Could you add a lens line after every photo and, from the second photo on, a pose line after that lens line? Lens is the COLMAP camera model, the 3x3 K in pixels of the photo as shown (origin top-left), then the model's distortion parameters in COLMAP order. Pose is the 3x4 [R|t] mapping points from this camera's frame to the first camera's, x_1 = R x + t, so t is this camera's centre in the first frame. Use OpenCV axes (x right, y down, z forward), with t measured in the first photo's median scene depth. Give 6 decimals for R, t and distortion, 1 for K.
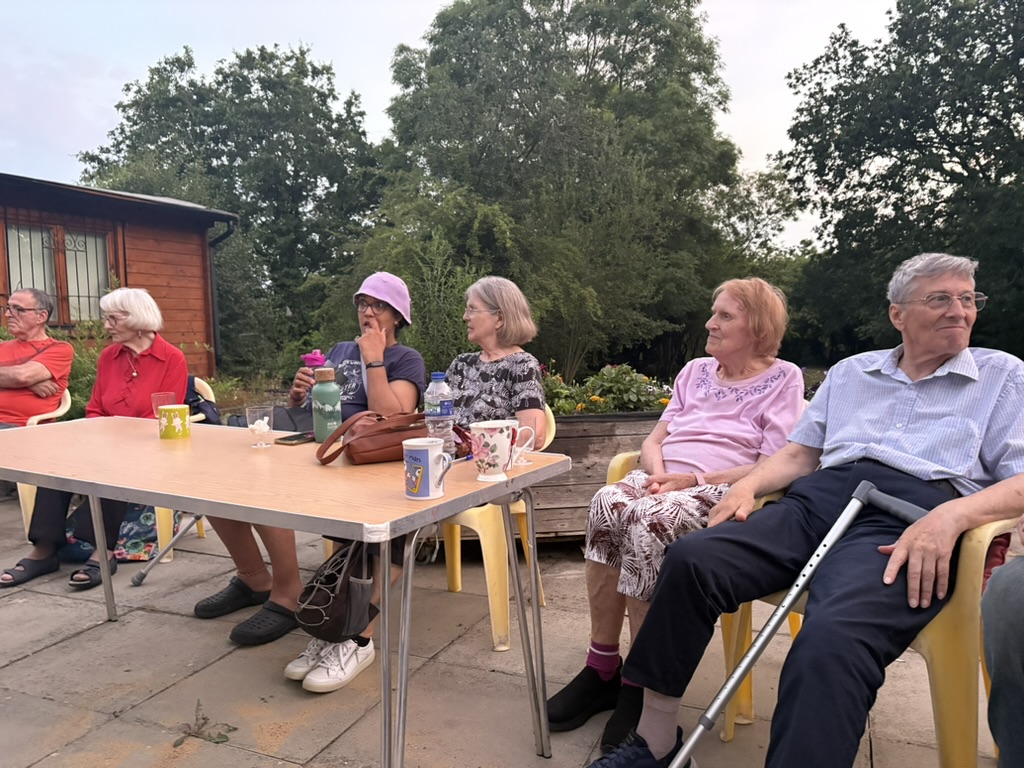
lens RADIAL K [[768.7, 0, 503.1], [0, 768.7, 377.3], [0, 0, 1]] dist [0.003194, 0.009456]
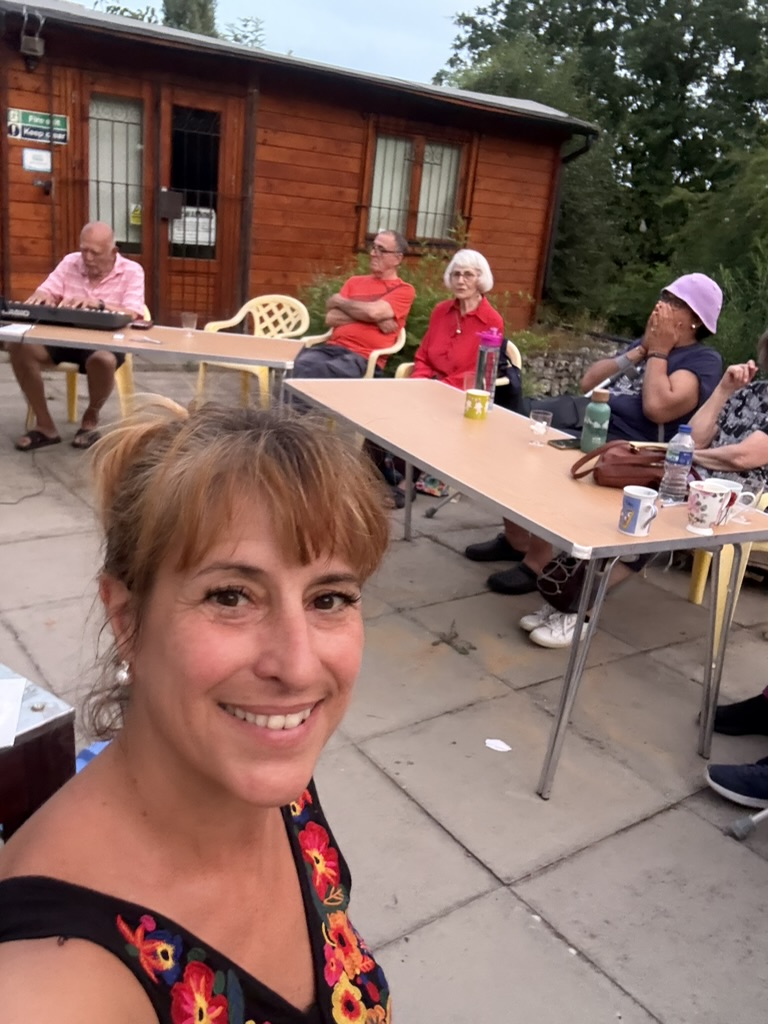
lens RADIAL K [[901.3, 0, 381.4], [0, 901.3, 513.0], [0, 0, 1]] dist [0.037865, 0.004649]
pose [[0.848720, 0.267931, -0.455946, 0.092497], [-0.153895, 0.949976, 0.271774, -0.092448], [0.505955, -0.160492, 0.847497, -0.205215]]
